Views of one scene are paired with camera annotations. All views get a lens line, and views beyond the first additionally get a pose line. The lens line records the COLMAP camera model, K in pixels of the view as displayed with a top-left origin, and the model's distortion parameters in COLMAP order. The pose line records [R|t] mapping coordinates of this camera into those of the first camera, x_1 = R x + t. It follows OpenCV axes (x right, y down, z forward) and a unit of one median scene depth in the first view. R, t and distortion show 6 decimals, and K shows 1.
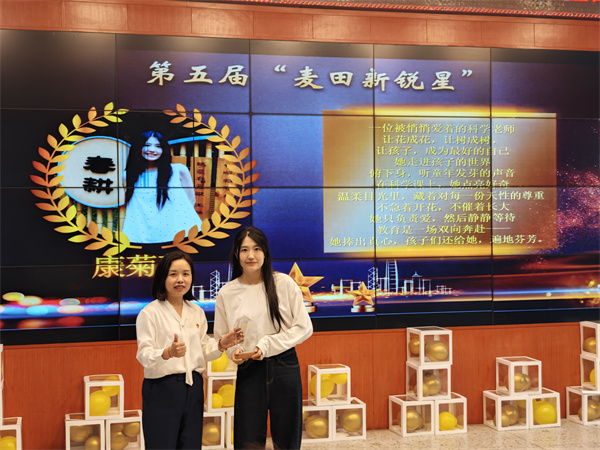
lens RADIAL K [[959.3, 0, 298.8], [0, 959.3, 222.1], [0, 0, 1]] dist [0.219246, -1.033671]
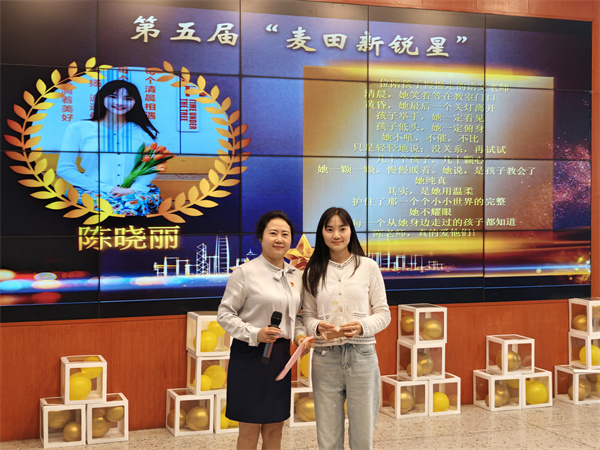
lens RADIAL K [[959.3, 0, 298.8], [0, 959.3, 222.1], [0, 0, 1]] dist [0.219246, -1.033671]
pose [[0.995012, 0.007976, 0.099437, -0.083988], [-0.009662, 0.999817, 0.016488, 0.012798], [-0.099287, -0.017367, 0.994907, 0.061408]]
